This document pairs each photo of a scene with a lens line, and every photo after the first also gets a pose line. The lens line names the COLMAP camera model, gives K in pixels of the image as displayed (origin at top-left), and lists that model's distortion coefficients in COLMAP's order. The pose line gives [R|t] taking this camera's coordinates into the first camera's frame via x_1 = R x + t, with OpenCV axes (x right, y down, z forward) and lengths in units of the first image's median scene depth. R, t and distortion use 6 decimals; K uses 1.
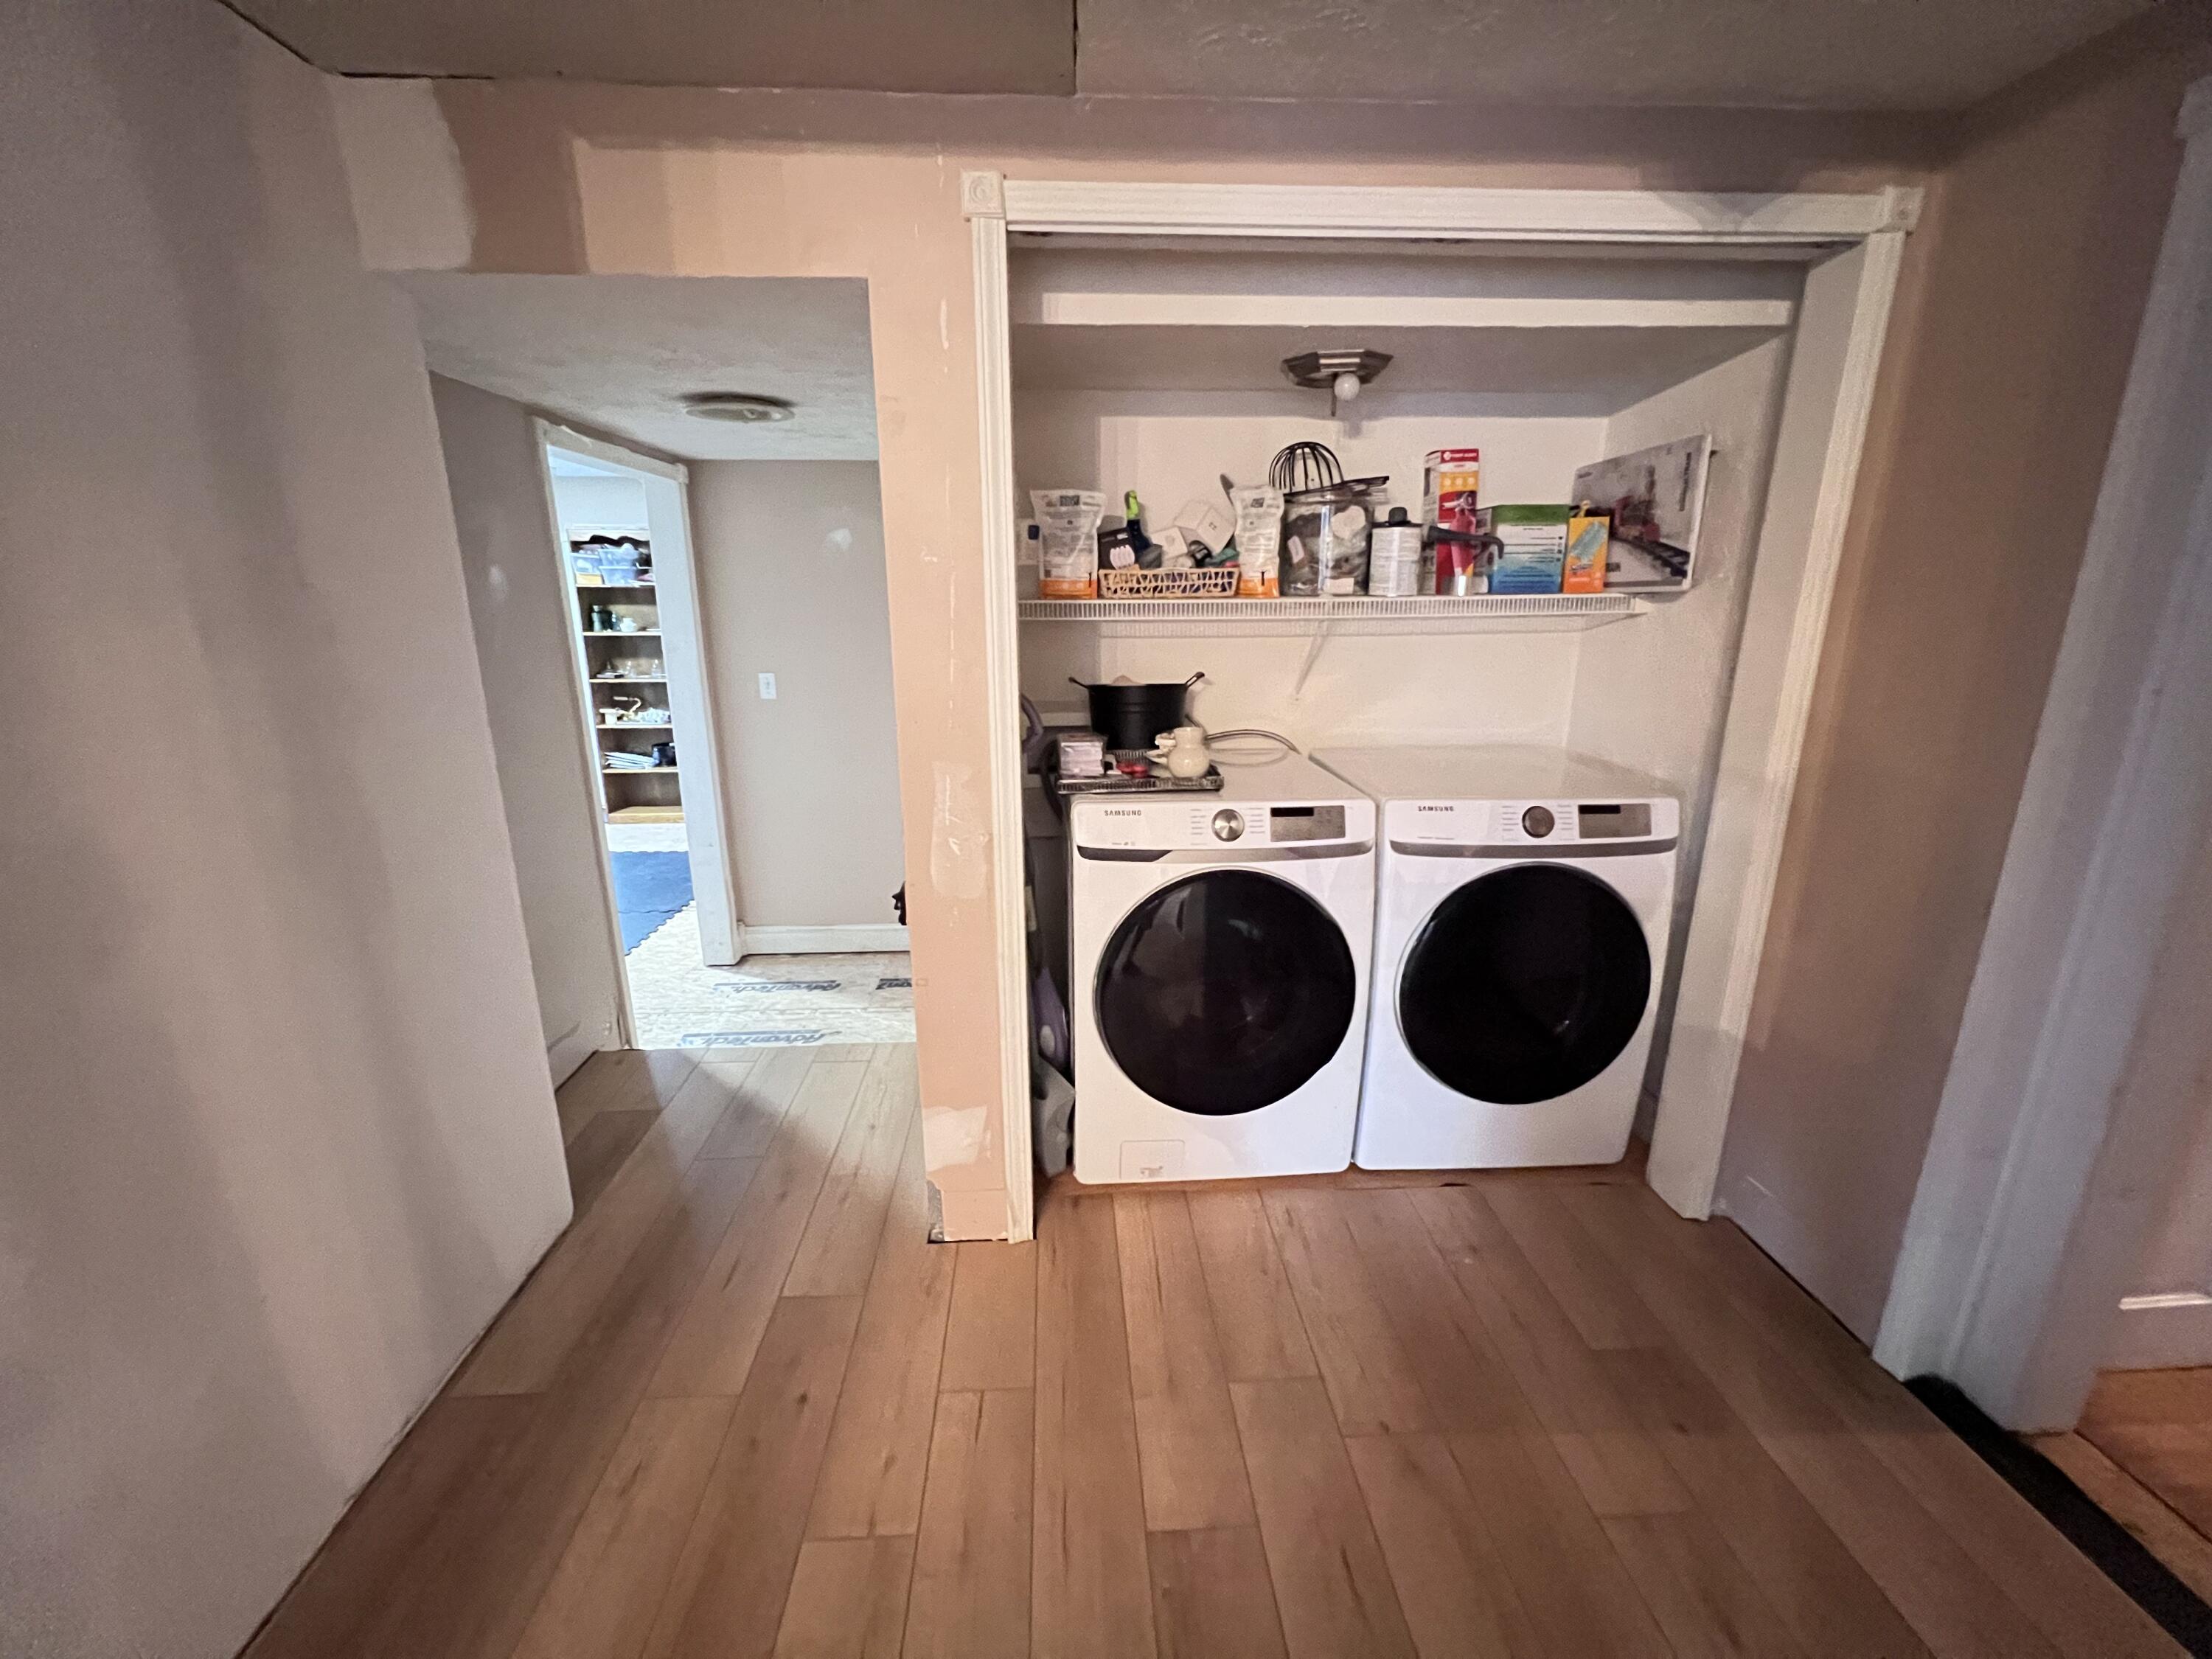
lens RADIAL K [[894.6, 0, 1106.9], [0, 894.6, 831.9], [0, 0, 1]] dist [-0.002468, -0.000233]
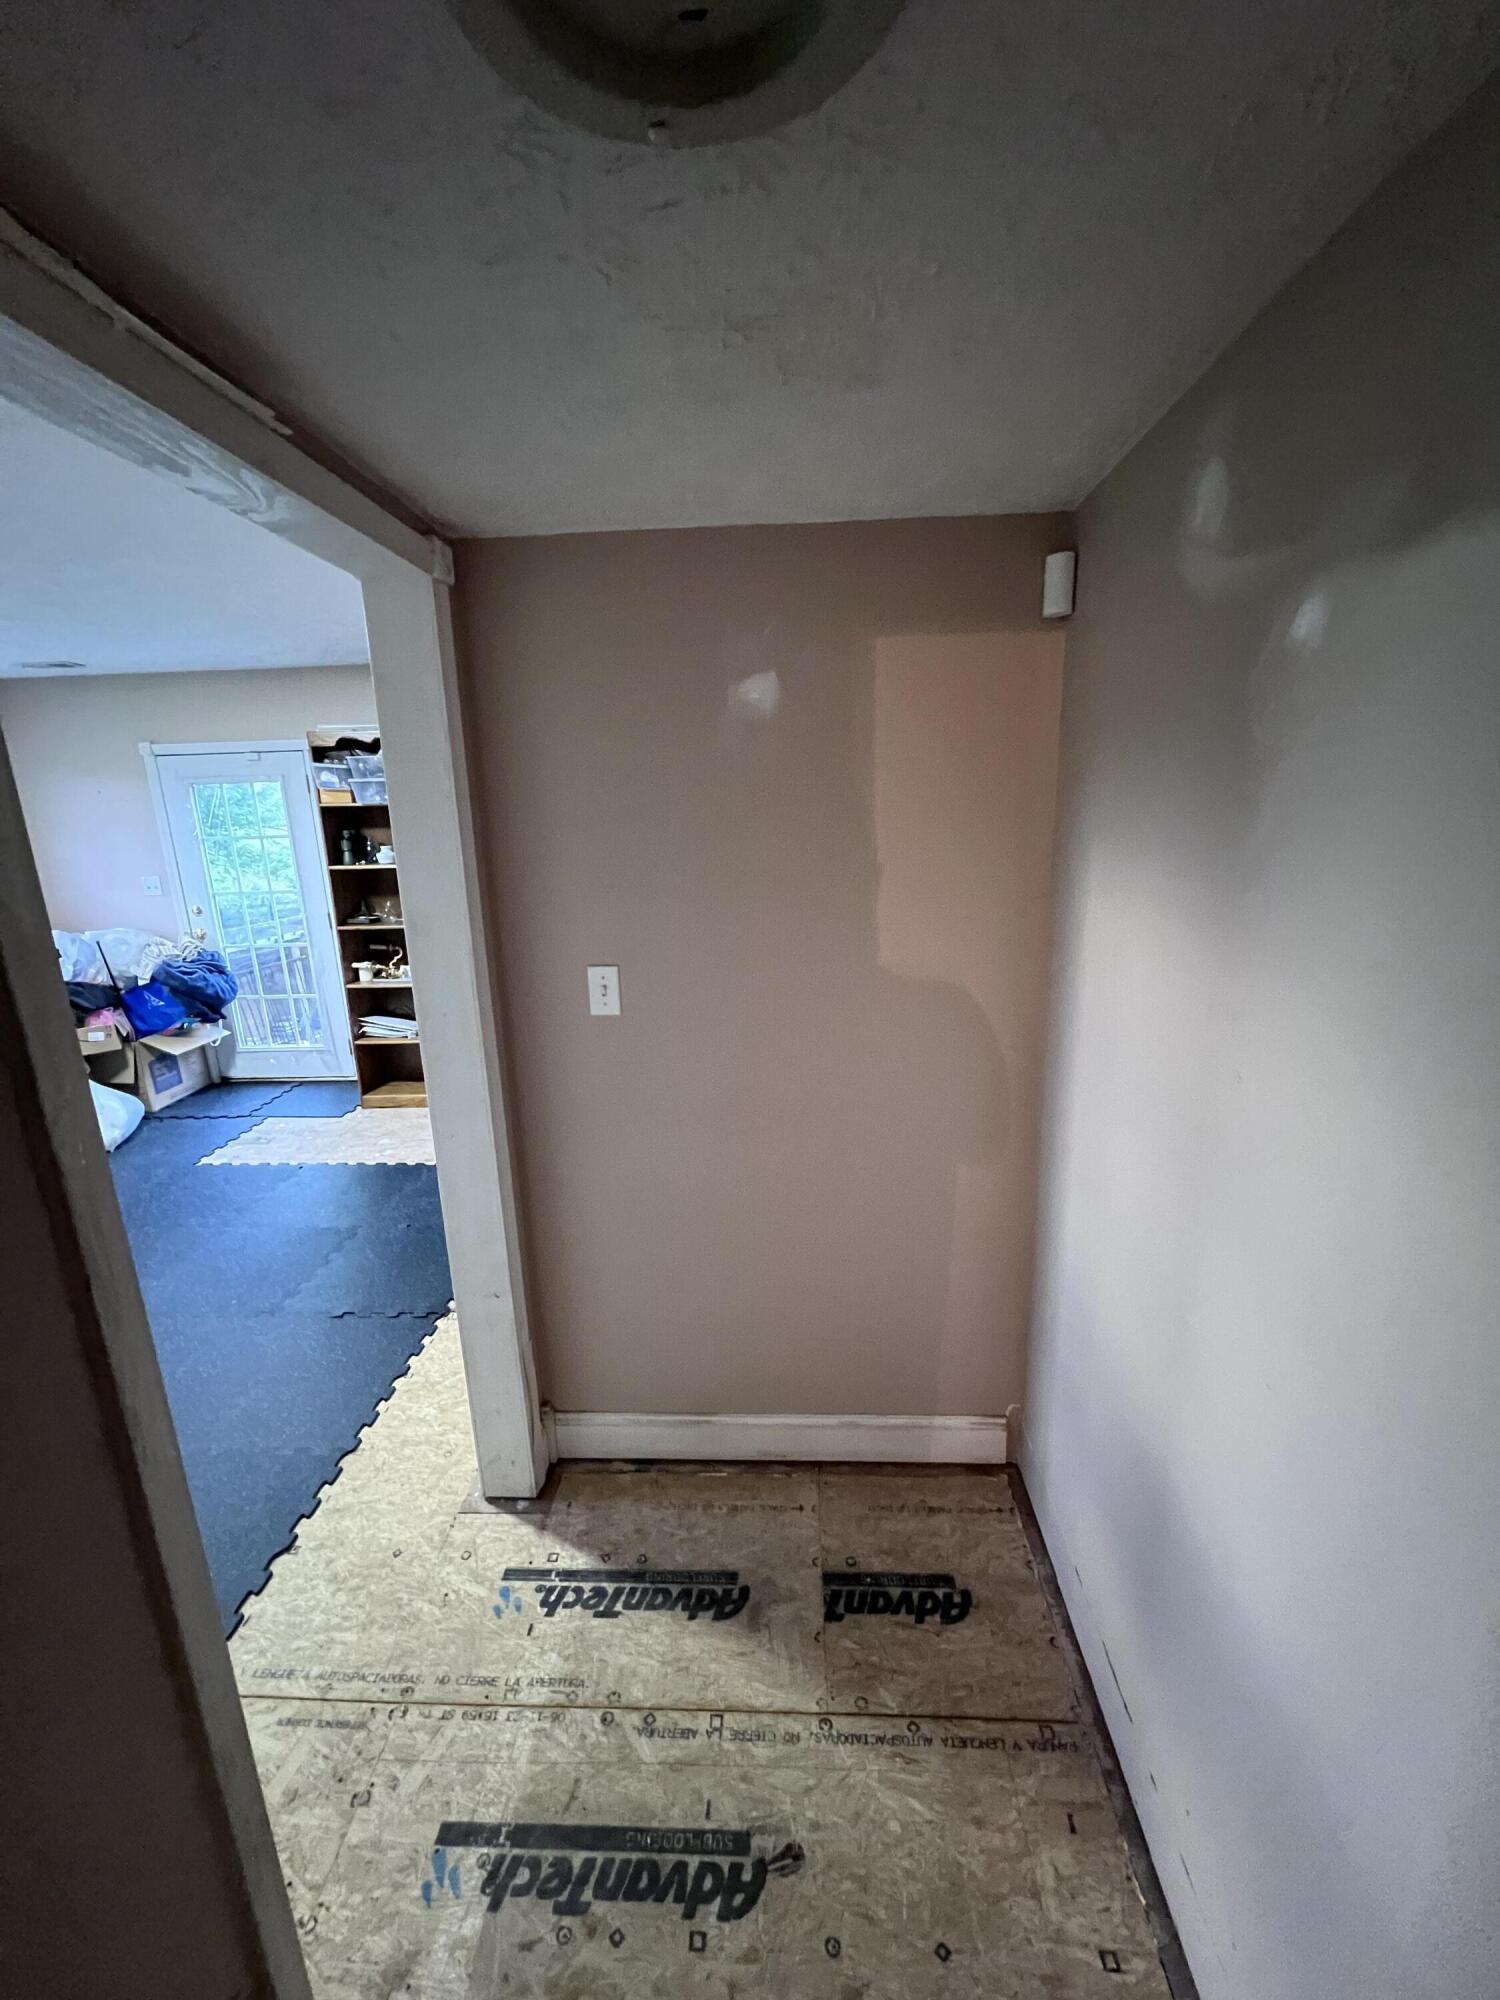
lens RADIAL K [[808.8, 0, 749.7], [0, 808.8, 998.7], [0, 0, 1]] dist [-0.002468, -0.000233]
pose [[0.995037, -0.003951, -0.099426, -0.163208], [0.002100, 0.999823, -0.018709, -0.097842], [0.099482, 0.018407, 0.994869, 0.356207]]
